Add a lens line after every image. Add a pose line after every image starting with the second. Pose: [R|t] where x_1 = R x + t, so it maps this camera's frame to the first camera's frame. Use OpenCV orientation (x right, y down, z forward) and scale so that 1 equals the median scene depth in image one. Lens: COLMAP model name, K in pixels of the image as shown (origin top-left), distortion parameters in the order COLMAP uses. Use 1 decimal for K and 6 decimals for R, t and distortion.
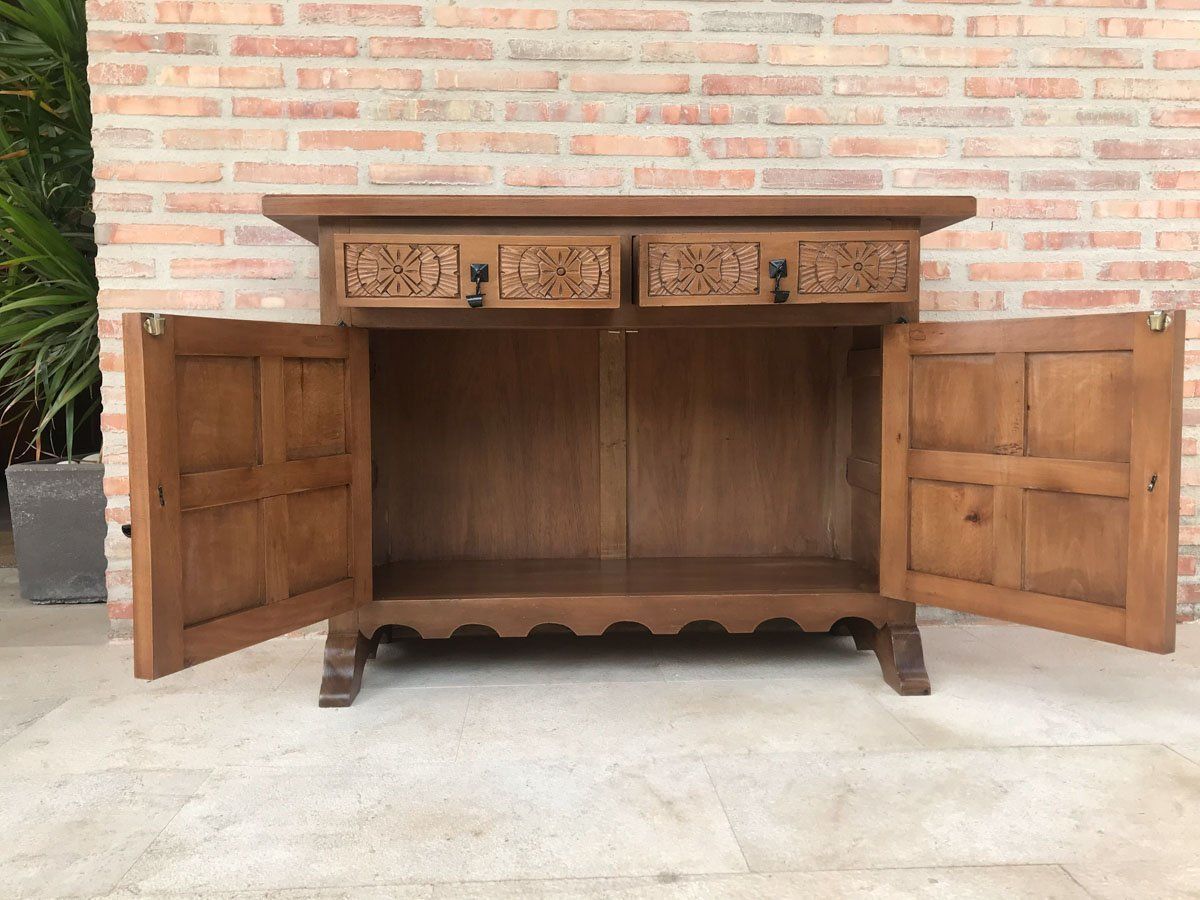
lens RADIAL K [[985.8, 0, 596.2], [0, 985.8, 442.3], [0, 0, 1]] dist [0.005144, 0.009690]
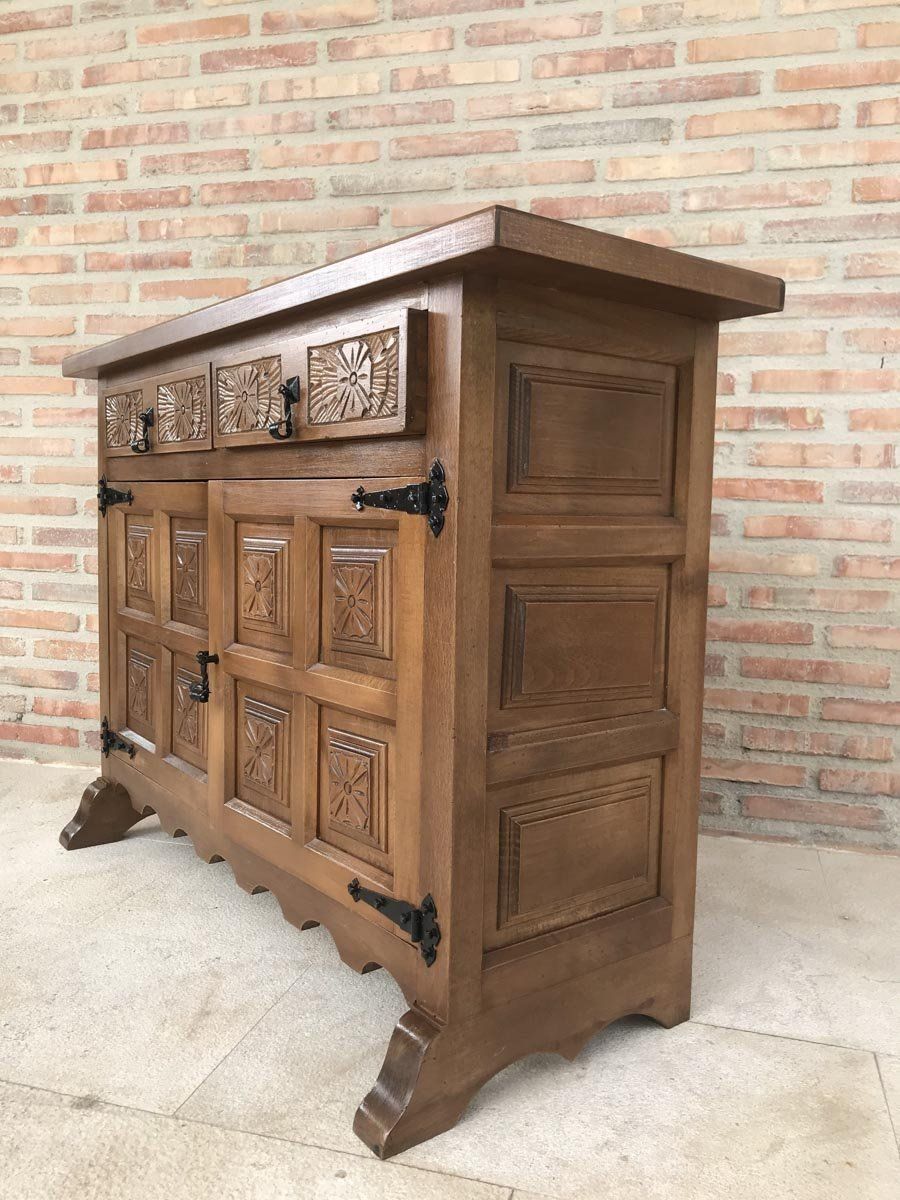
lens RADIAL K [[985.8, 0, 456.7], [0, 985.8, 594.5], [0, 0, 1]] dist [0.005144, 0.009690]
pose [[0.946579, 0.056630, -0.317460, 0.353934], [-0.047989, 0.998235, 0.034979, -0.043874], [0.318880, -0.017876, 0.947626, 0.127825]]
